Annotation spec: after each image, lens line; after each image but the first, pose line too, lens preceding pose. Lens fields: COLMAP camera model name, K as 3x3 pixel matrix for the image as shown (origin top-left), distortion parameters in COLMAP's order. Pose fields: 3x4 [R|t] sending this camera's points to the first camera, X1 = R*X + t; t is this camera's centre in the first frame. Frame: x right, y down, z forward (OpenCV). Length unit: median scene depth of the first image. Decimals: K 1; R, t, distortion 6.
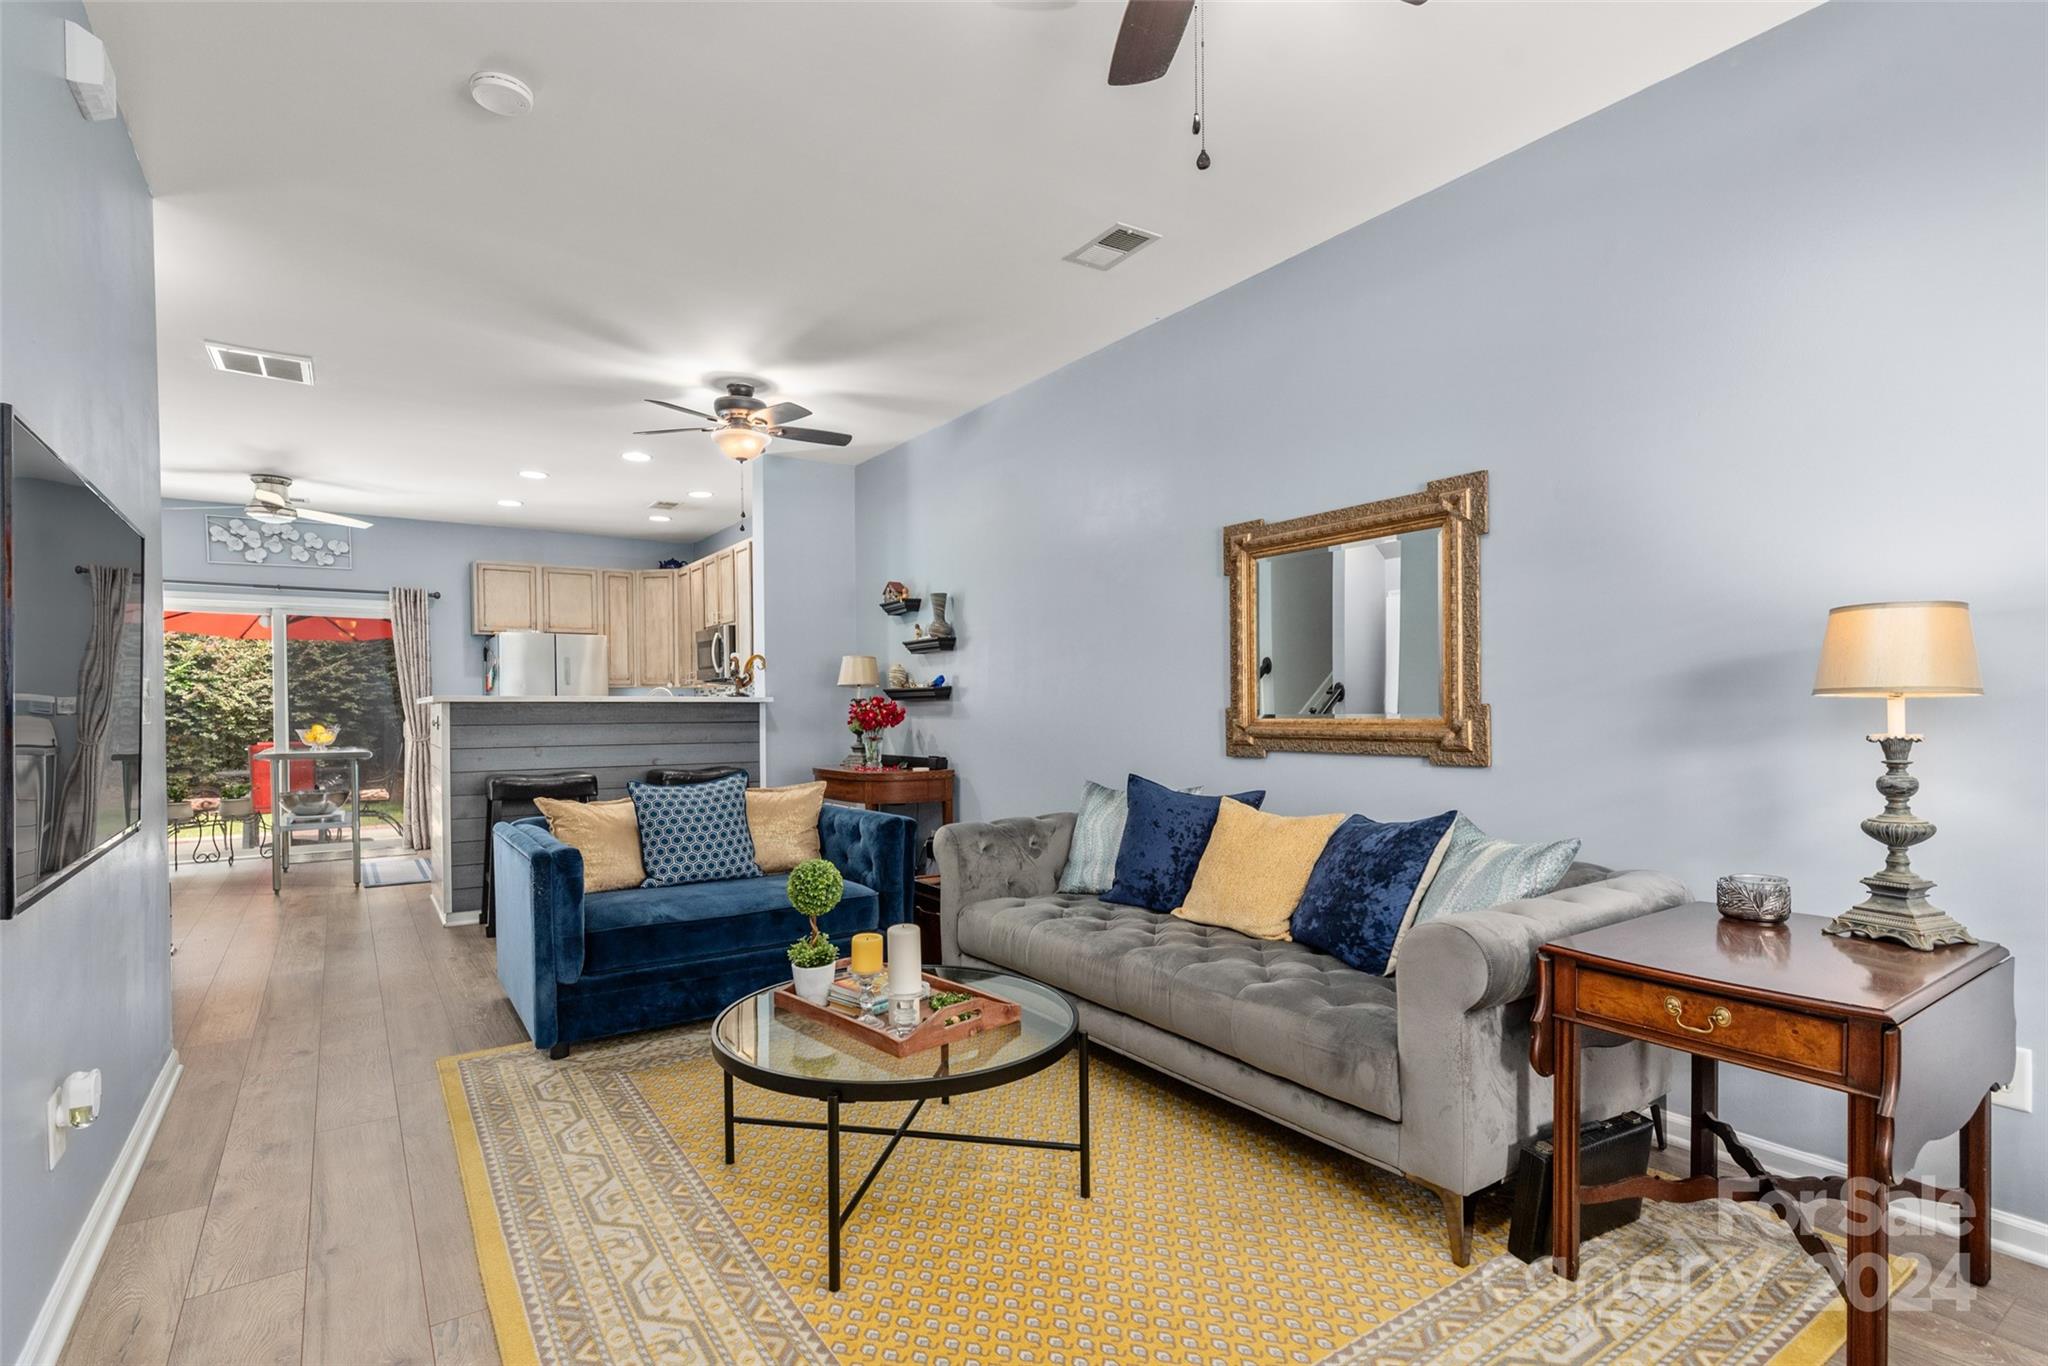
lens RADIAL K [[955.5, 0, 1007.0], [0, 955.5, 726.8], [0, 0, 1]] dist [-0.001593, -0.000336]
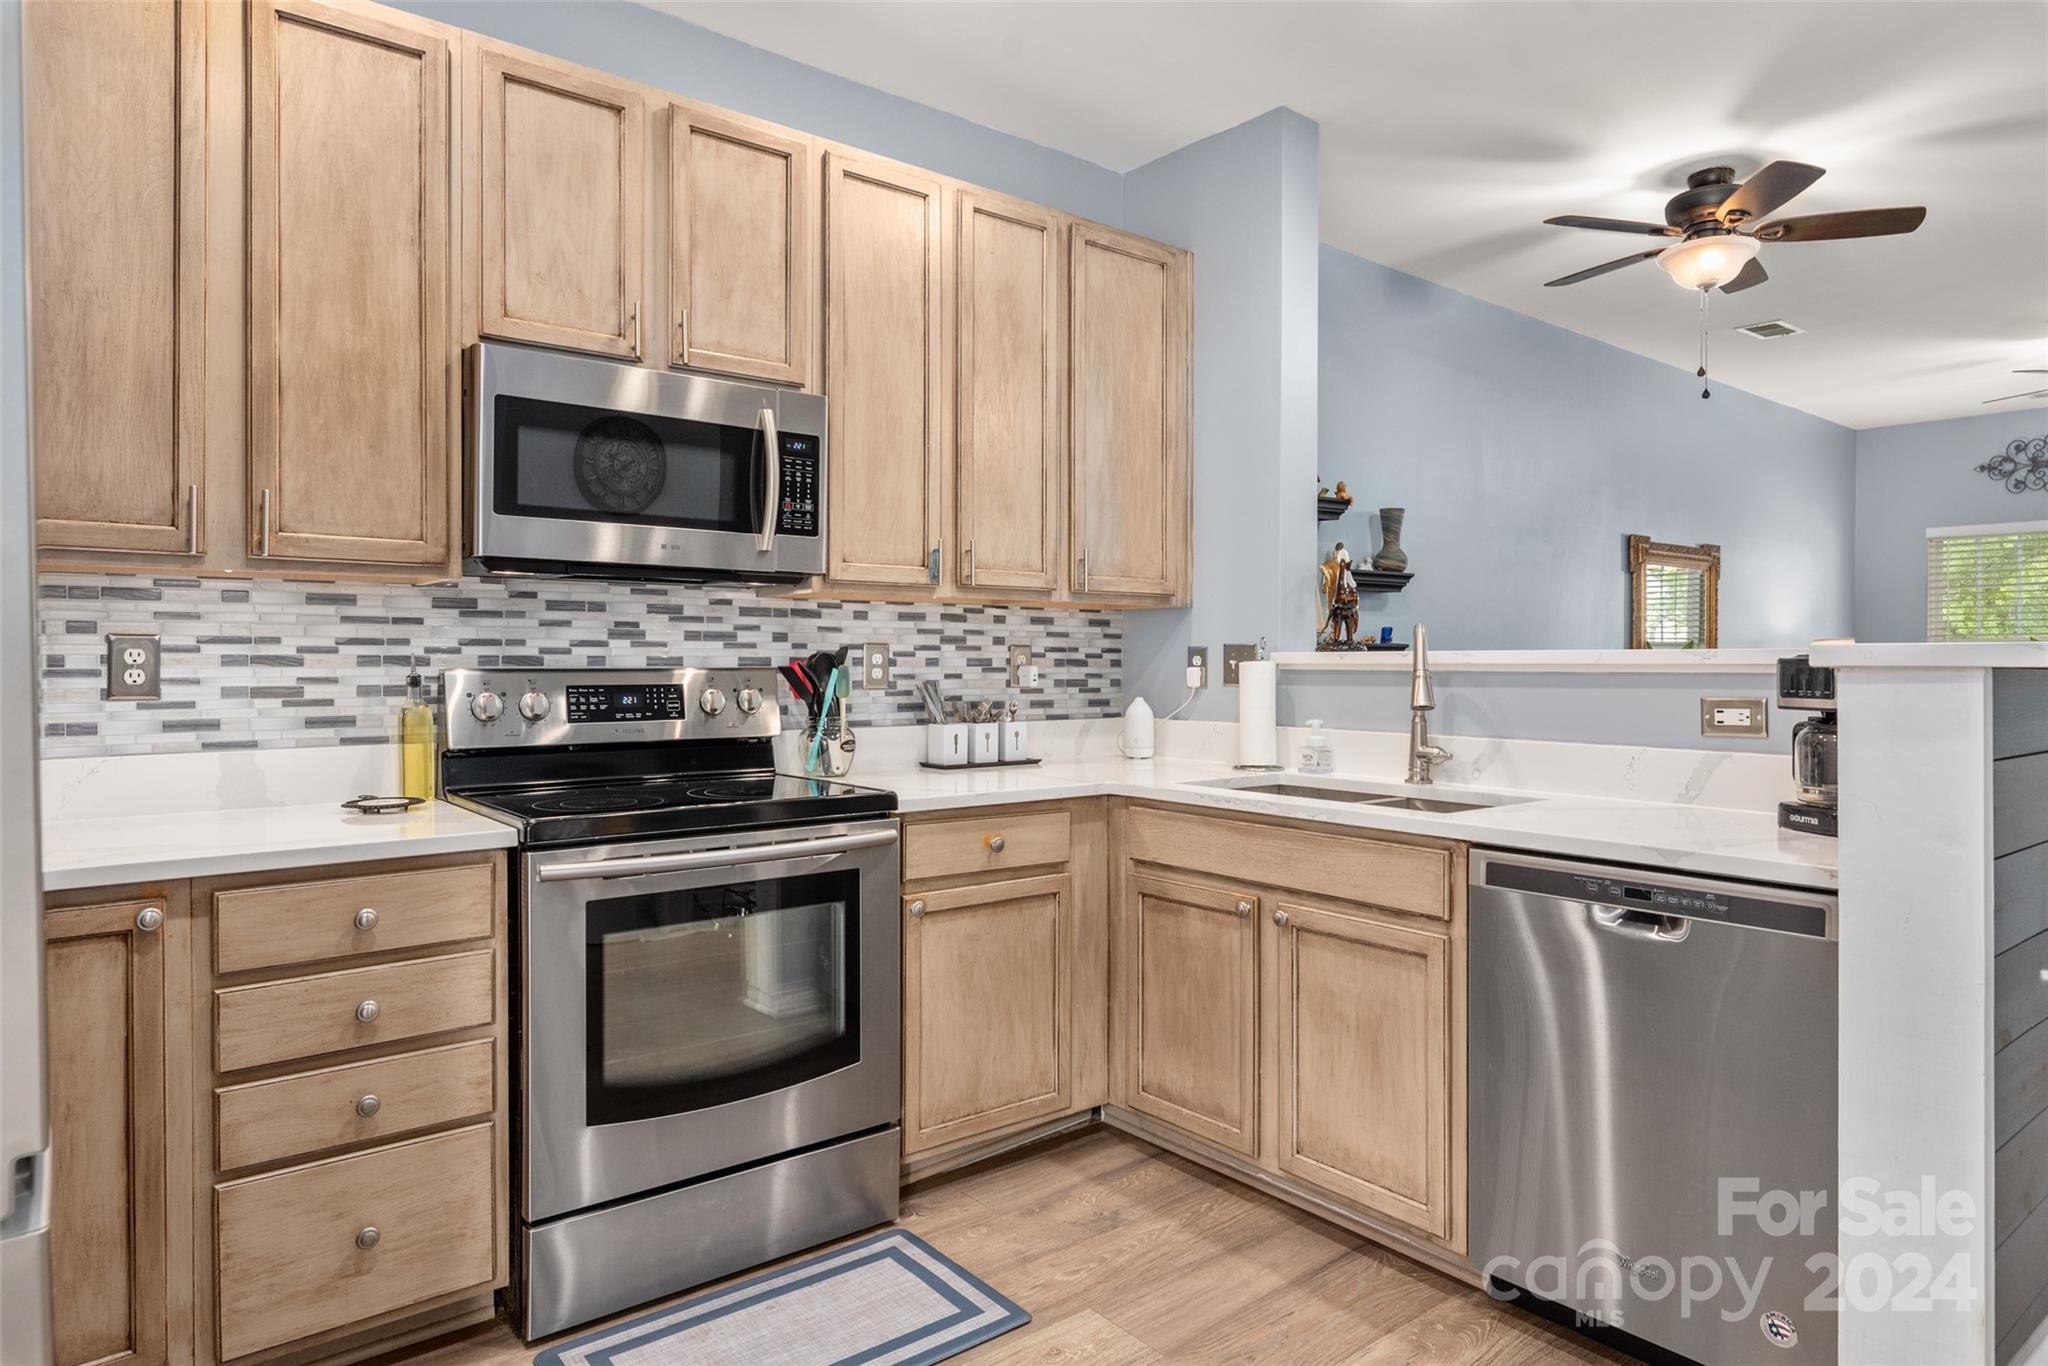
lens RADIAL K [[1198.3, 0, 1018.3], [0, 1198.3, 664.2], [0, 0, 1]] dist [0.003991, -0.002177]
pose [[-0.063485, 0.003004, 0.997978, -1.531179], [0.018512, 0.999827, -0.001832, -0.050937], [-0.997811, 0.018358, -0.063530, 2.212327]]
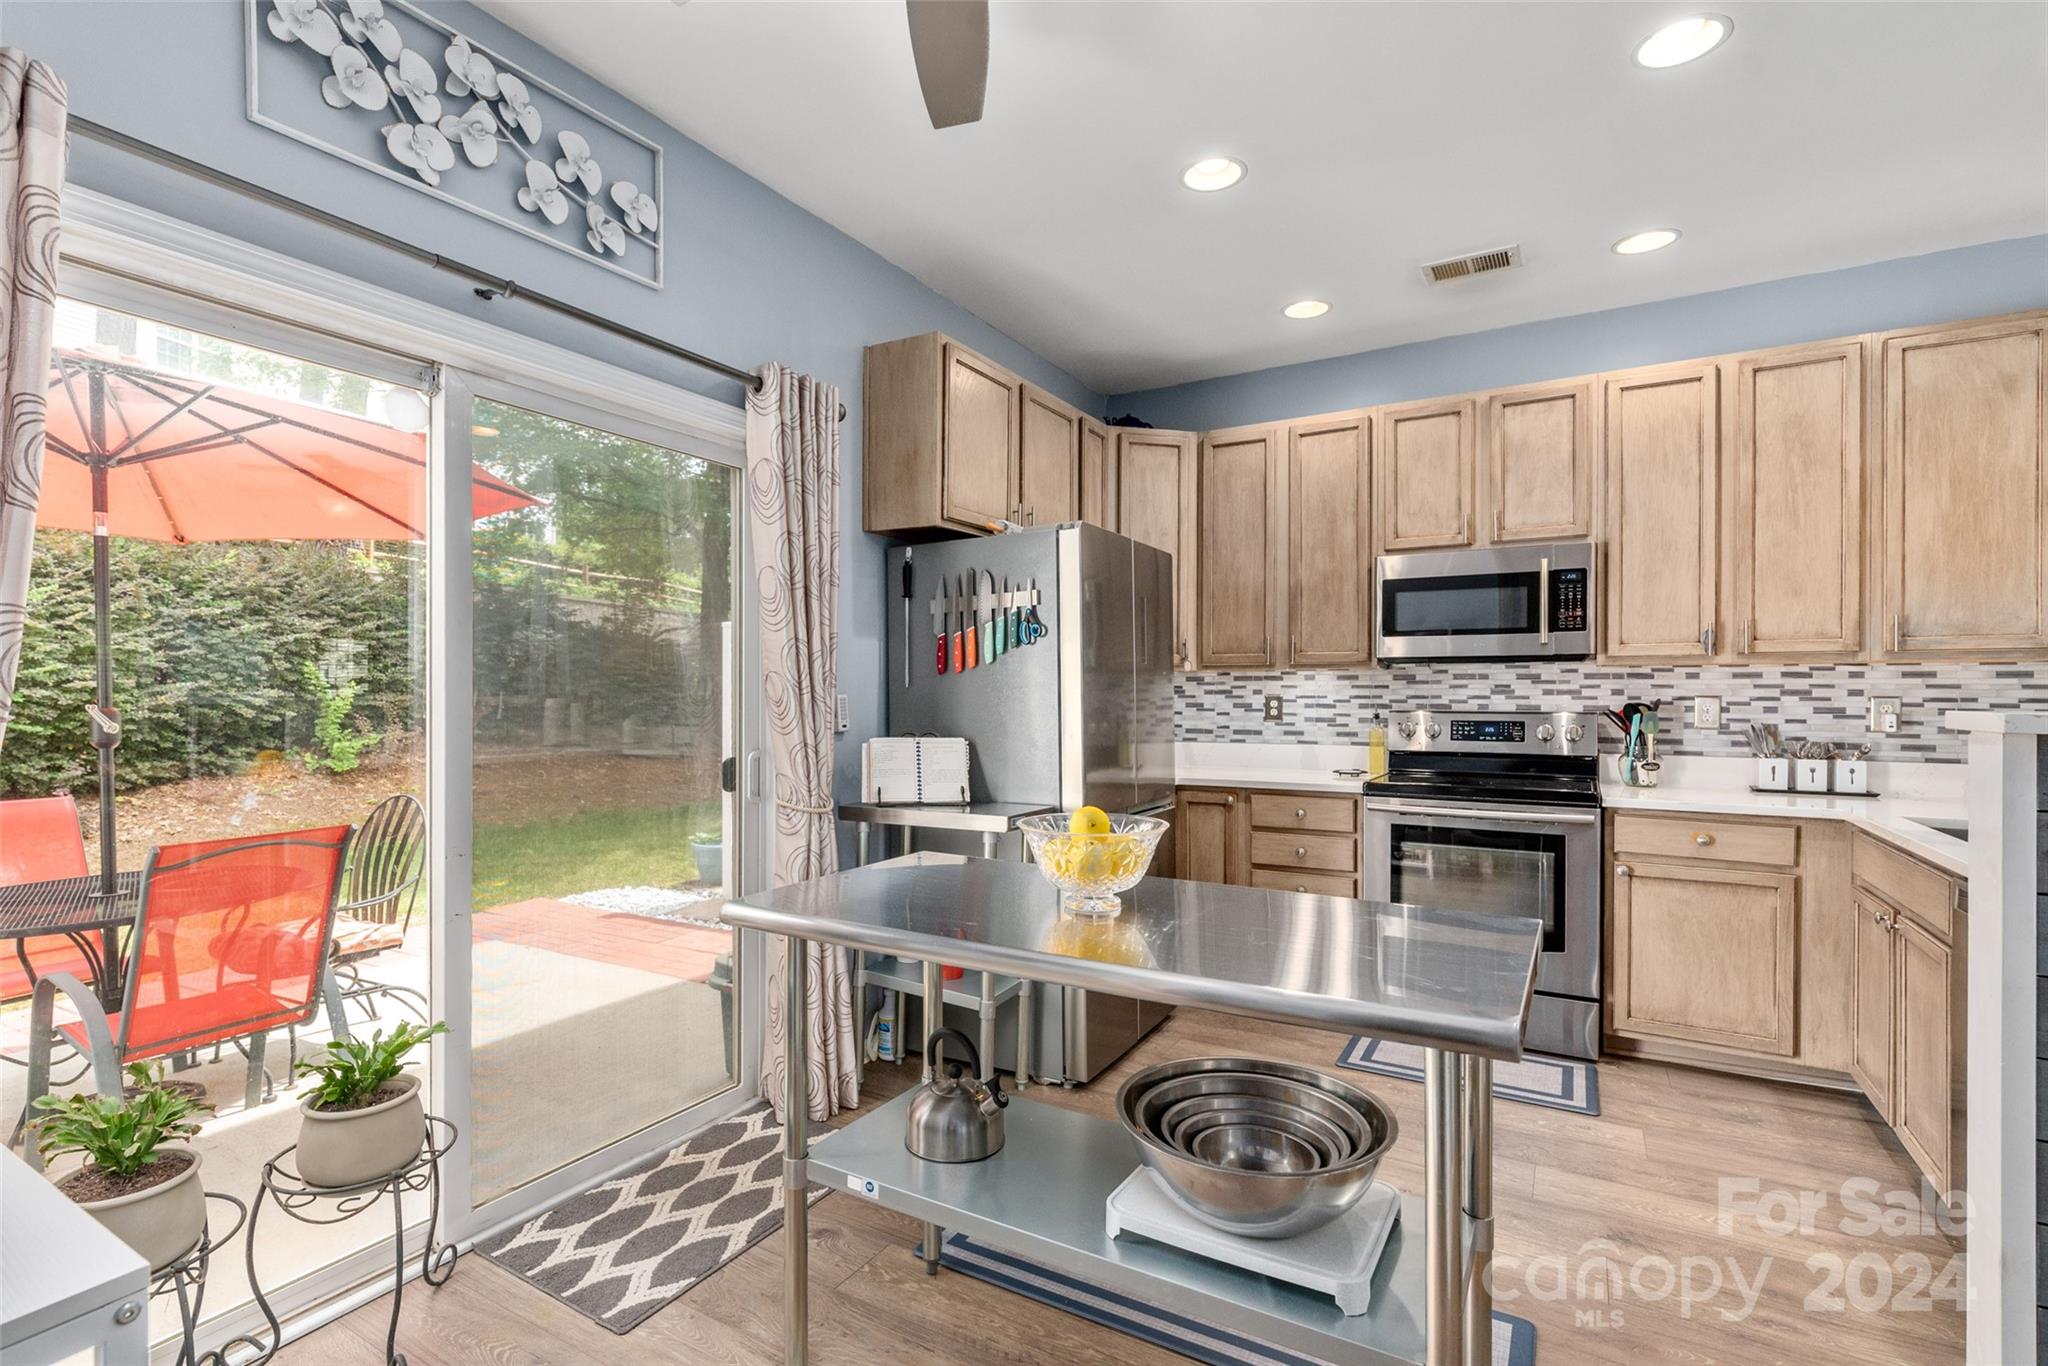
lens RADIAL K [[944.5, 0, 1001.6], [0, 944.5, 702.8], [0, 0, 1]] dist [-0.010733, -0.000058]
pose [[0.914868, 0.003552, 0.403738, -1.704621], [0.000886, 0.999941, -0.010805, -0.053496], [-0.403753, 0.010243, 0.914811, 1.599587]]
